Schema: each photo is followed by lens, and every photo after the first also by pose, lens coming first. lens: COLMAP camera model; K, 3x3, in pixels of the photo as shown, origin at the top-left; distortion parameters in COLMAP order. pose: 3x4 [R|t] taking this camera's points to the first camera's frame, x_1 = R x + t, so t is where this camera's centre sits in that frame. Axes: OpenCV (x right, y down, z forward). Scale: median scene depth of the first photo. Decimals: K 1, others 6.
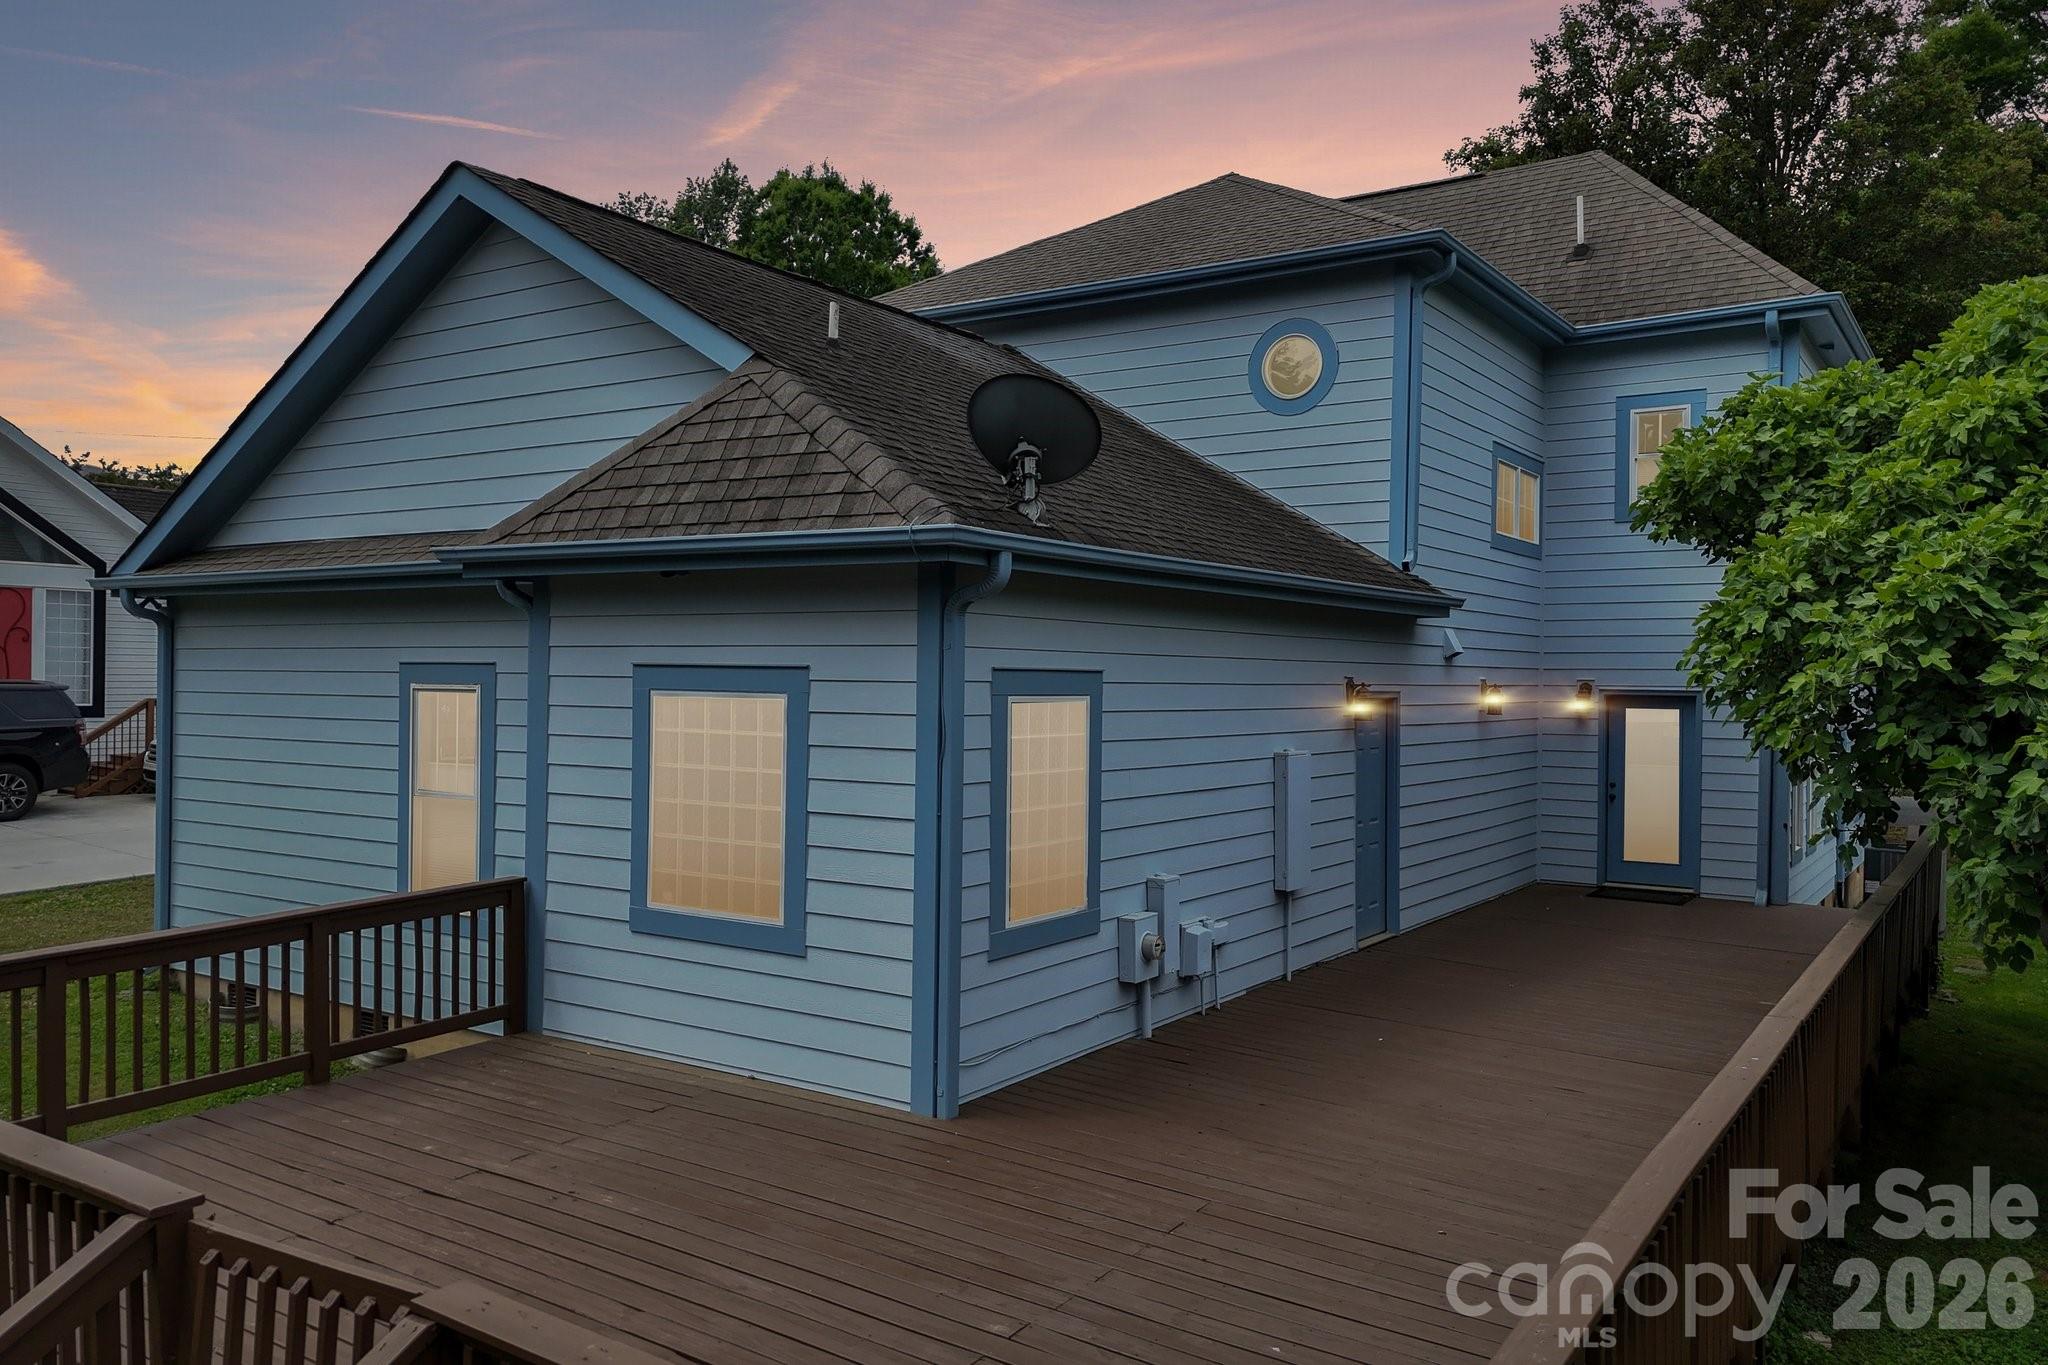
lens RADIAL K [[1513.0, 0, 1024.0], [0, 1513.0, 682.5], [0, 0, 1]] dist [0.029784, 0.005601]
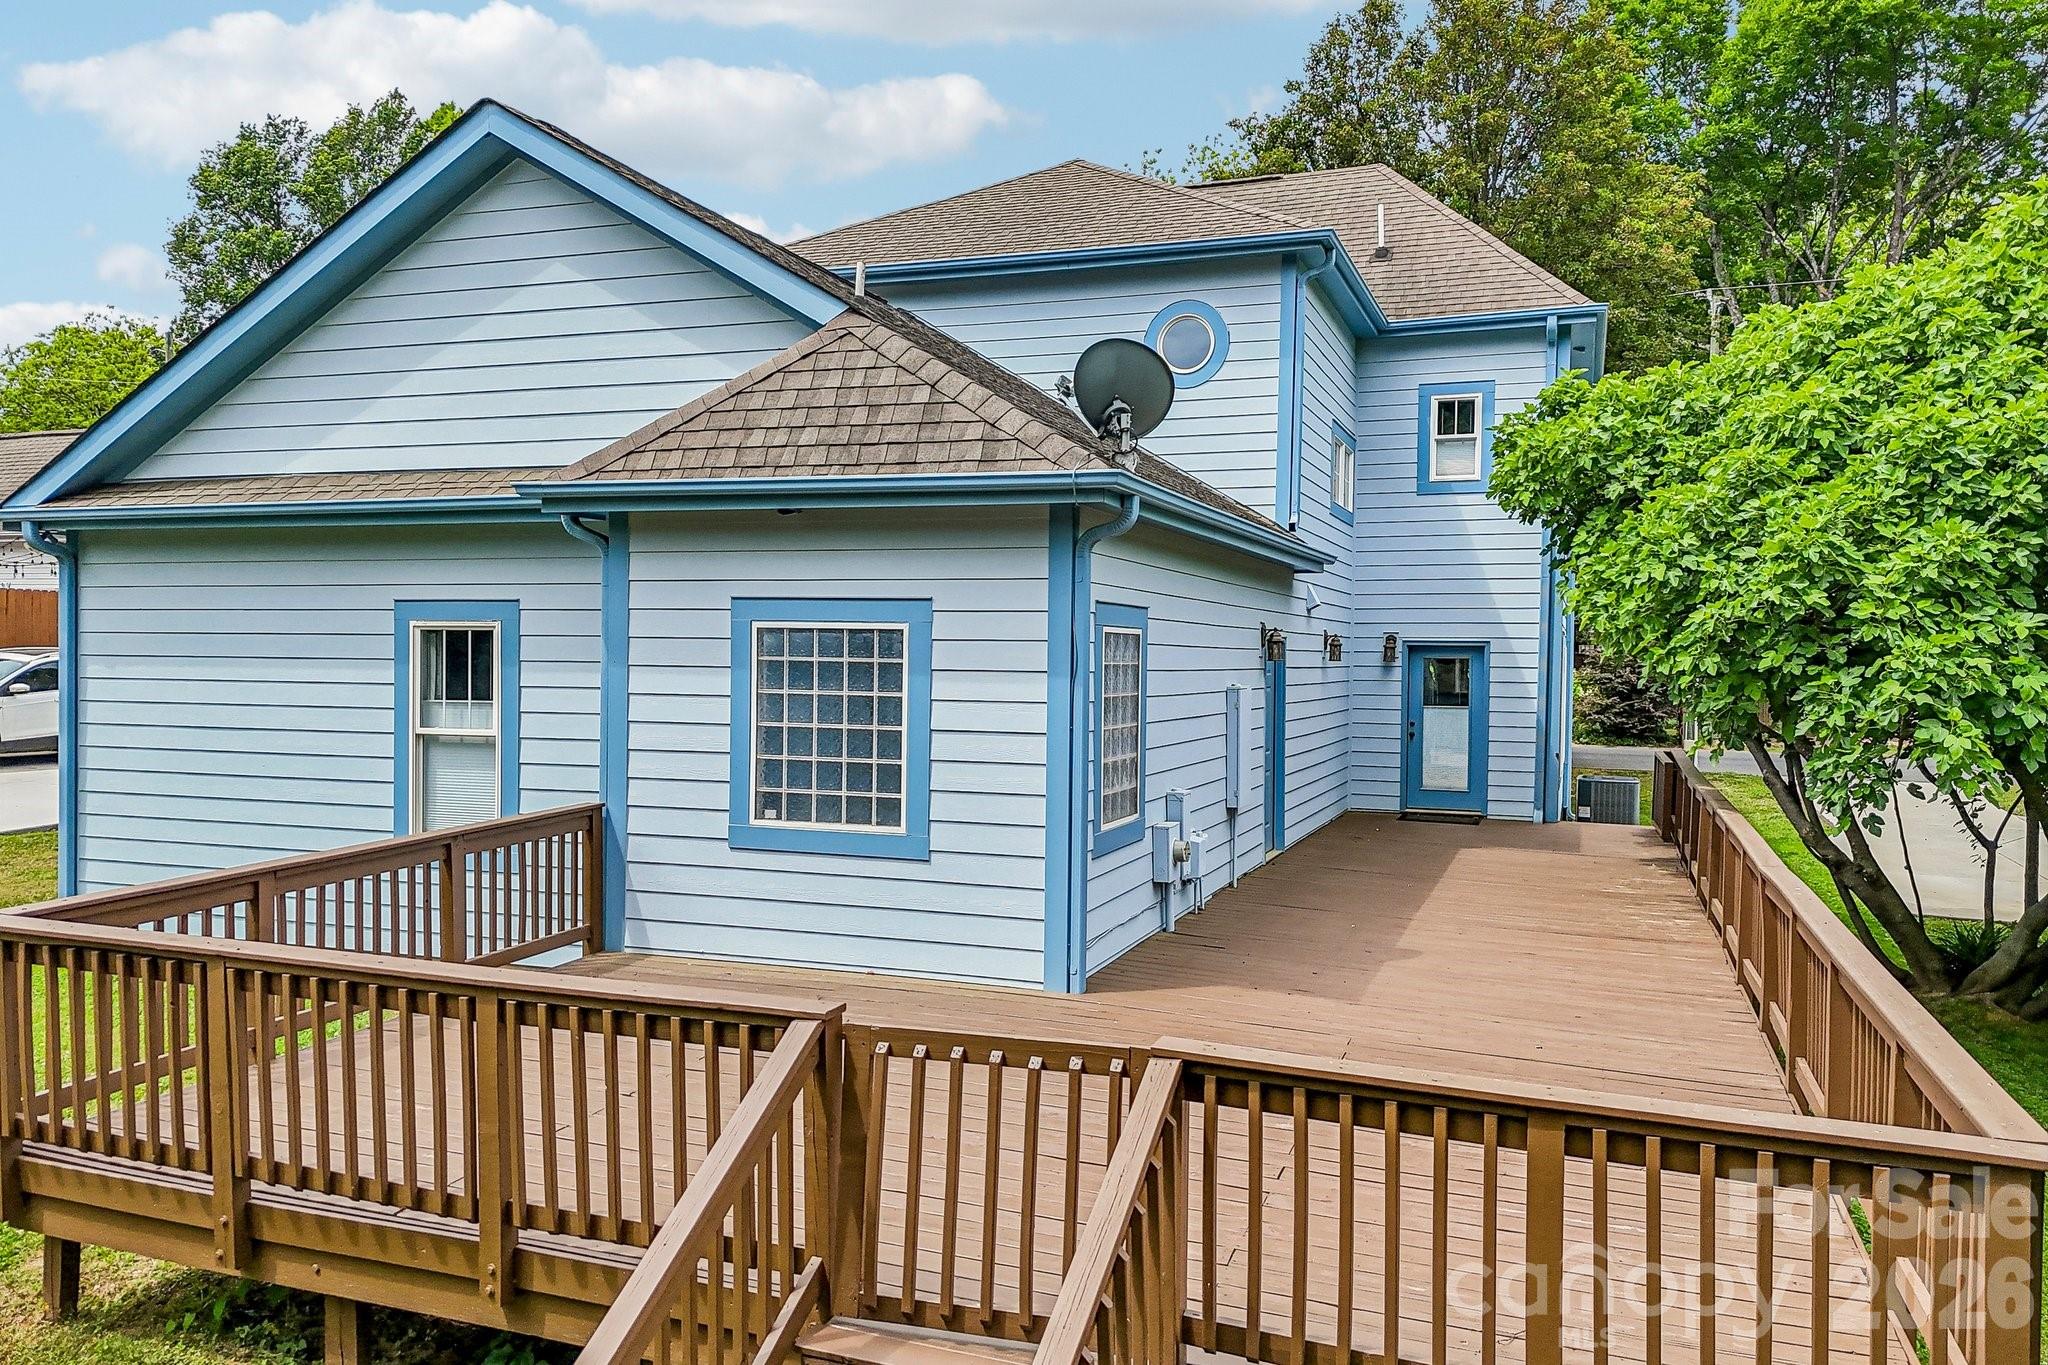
lens RADIAL K [[1502.8, 0, 1028.4], [0, 1502.8, 697.4], [0, 0, 1]] dist [0.039698, -0.004917]
pose [[0.972460, -0.006278, 0.232984, -0.288833], [-0.000364, 0.999595, 0.028455, 0.026954], [-0.233068, -0.027757, 0.972064, -0.071629]]
